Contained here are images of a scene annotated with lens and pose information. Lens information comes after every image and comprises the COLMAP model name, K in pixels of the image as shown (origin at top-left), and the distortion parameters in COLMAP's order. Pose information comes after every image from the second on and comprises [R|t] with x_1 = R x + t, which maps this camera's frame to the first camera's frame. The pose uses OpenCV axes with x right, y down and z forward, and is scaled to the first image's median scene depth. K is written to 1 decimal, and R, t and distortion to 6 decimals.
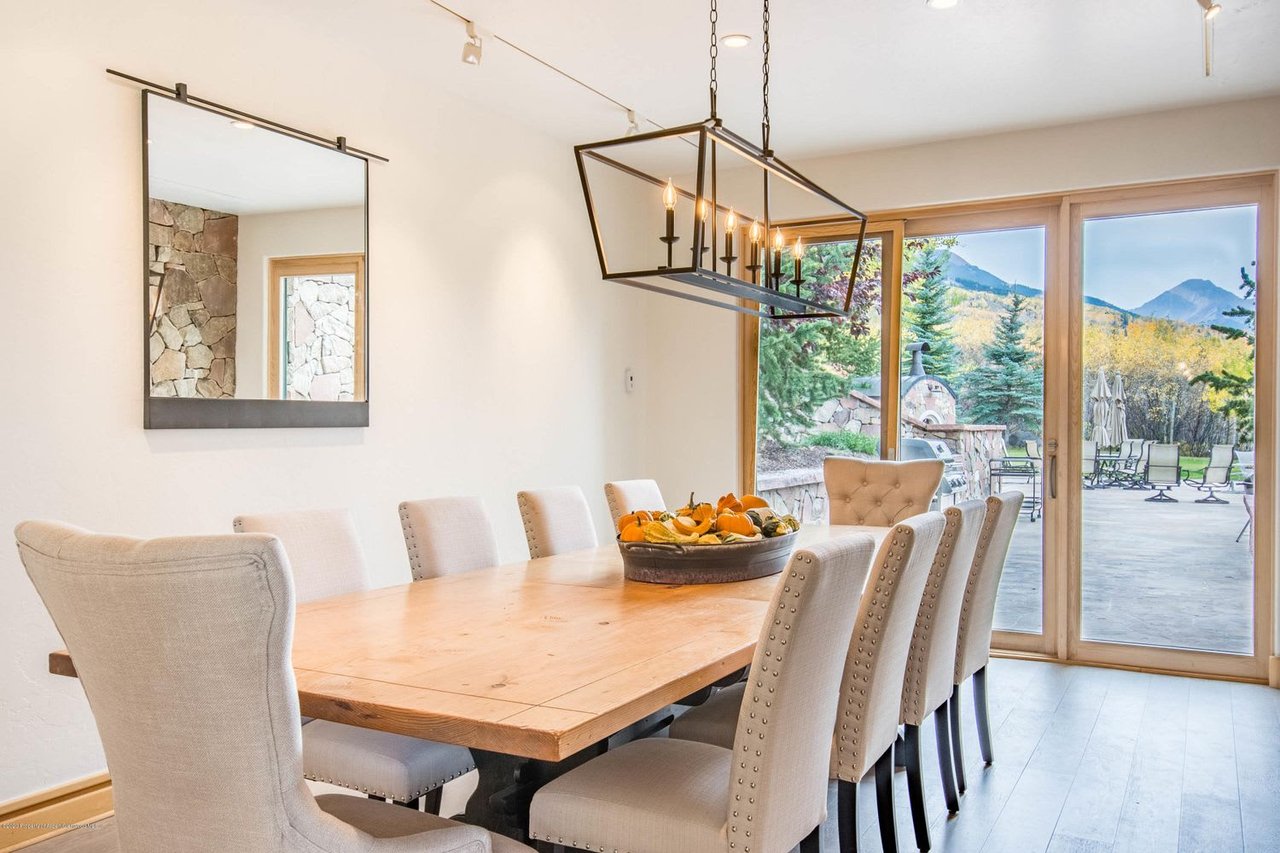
lens RADIAL K [[1034.0, 0, 639.2], [0, 1034.0, 427.1], [0, 0, 1]] dist [0.086255, 0.007235]
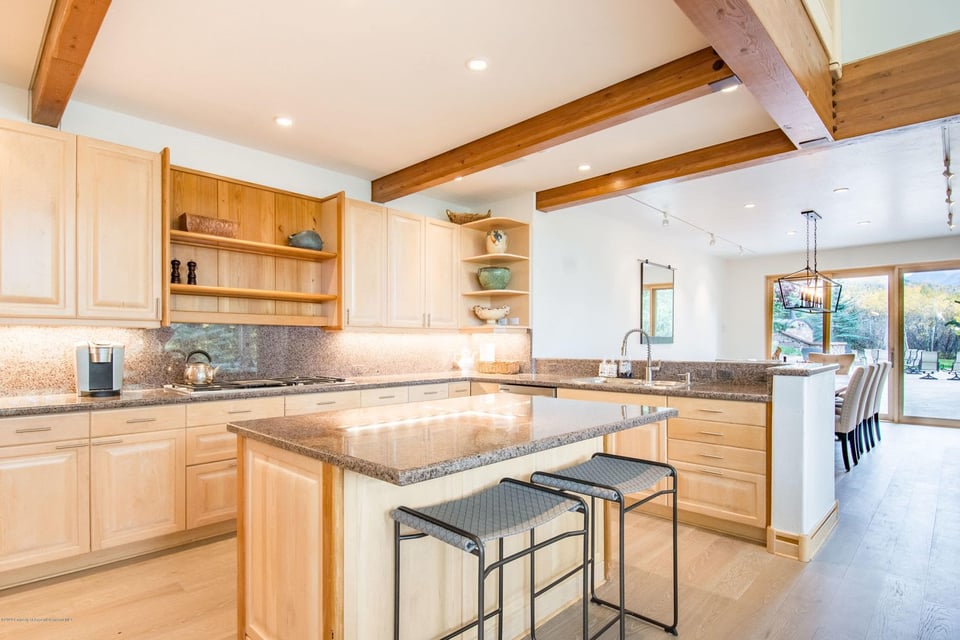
lens RADIAL K [[496.0, 0, 479.0], [0, 496.0, 339.9], [0, 0, 1]] dist [0.000250, -0.001625]
pose [[0.963092, -0.001794, -0.269167, -0.095864], [-0.000070, 0.999976, -0.006916, -0.000073], [0.269173, 0.006679, 0.963069, -0.179390]]
